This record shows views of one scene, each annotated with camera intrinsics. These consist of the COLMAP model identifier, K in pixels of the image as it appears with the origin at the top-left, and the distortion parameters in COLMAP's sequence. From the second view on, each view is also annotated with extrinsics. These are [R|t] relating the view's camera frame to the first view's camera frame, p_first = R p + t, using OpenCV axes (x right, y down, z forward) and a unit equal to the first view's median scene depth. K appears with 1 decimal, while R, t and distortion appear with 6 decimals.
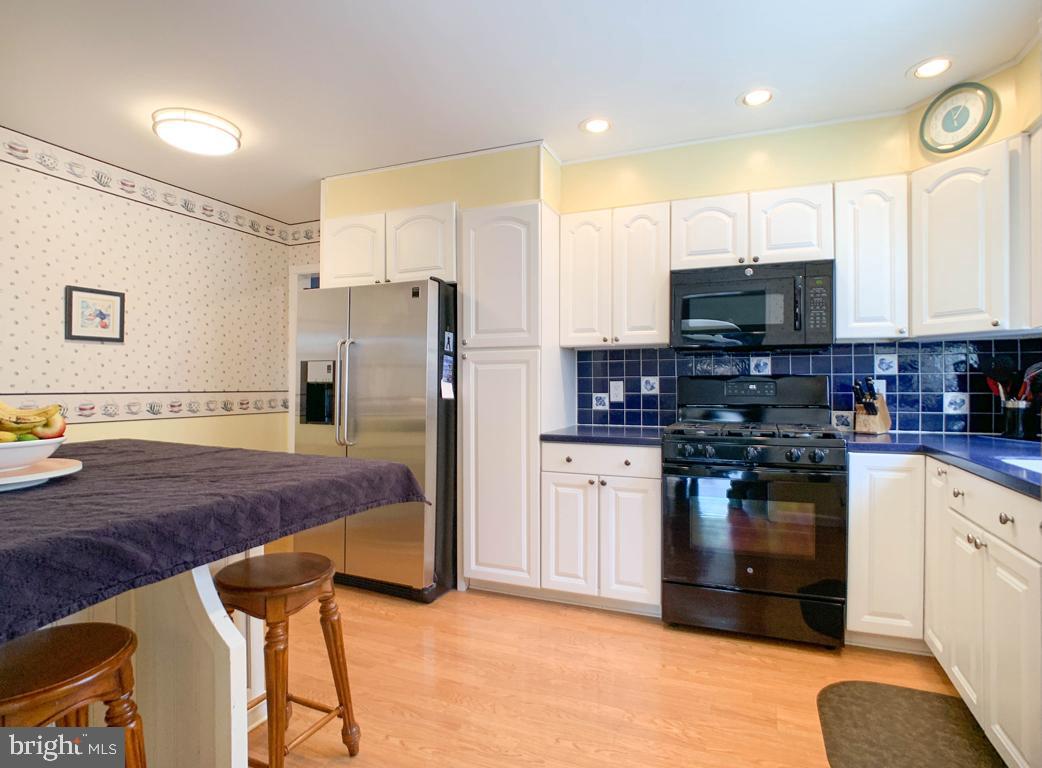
lens RADIAL K [[552.1, 0, 525.9], [0, 552.1, 385.5], [0, 0, 1]] dist [-0.036574, 0.015804]
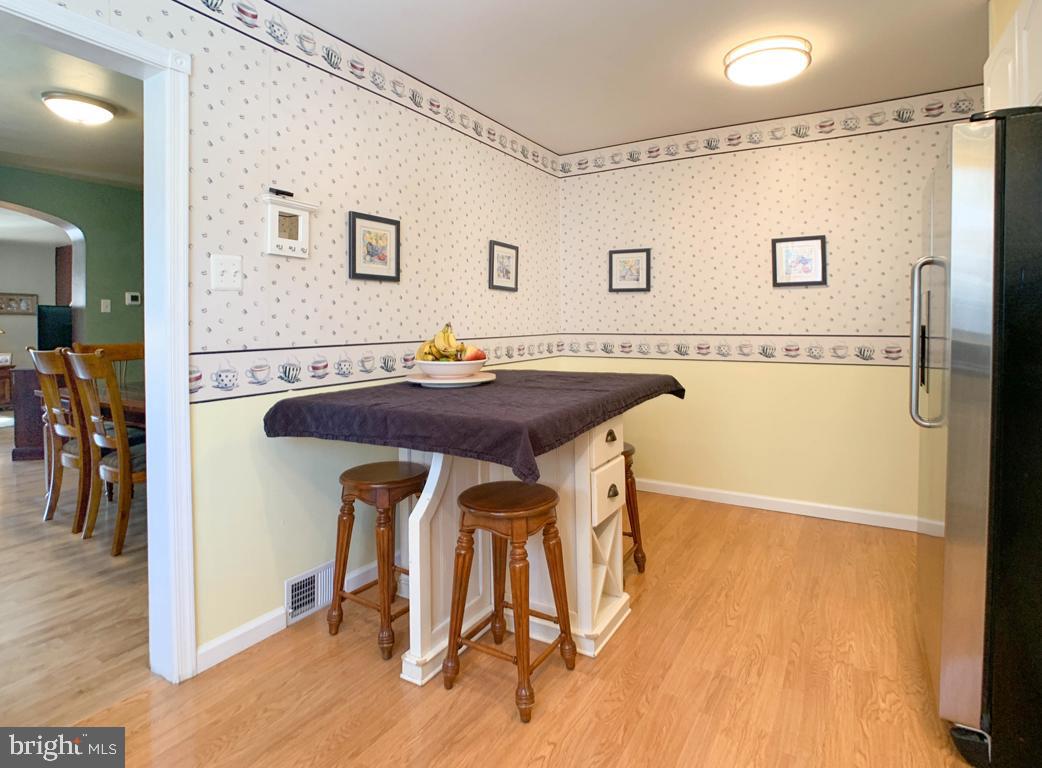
lens RADIAL K [[552.1, 0, 517.0], [0, 552.1, 325.7], [0, 0, 1]] dist [-0.036574, 0.015804]
pose [[-0.131917, -0.005839, -0.991244, 0.349855], [0.003632, 0.999973, -0.006374, -0.000200], [0.991254, -0.004441, -0.131892, 0.623478]]
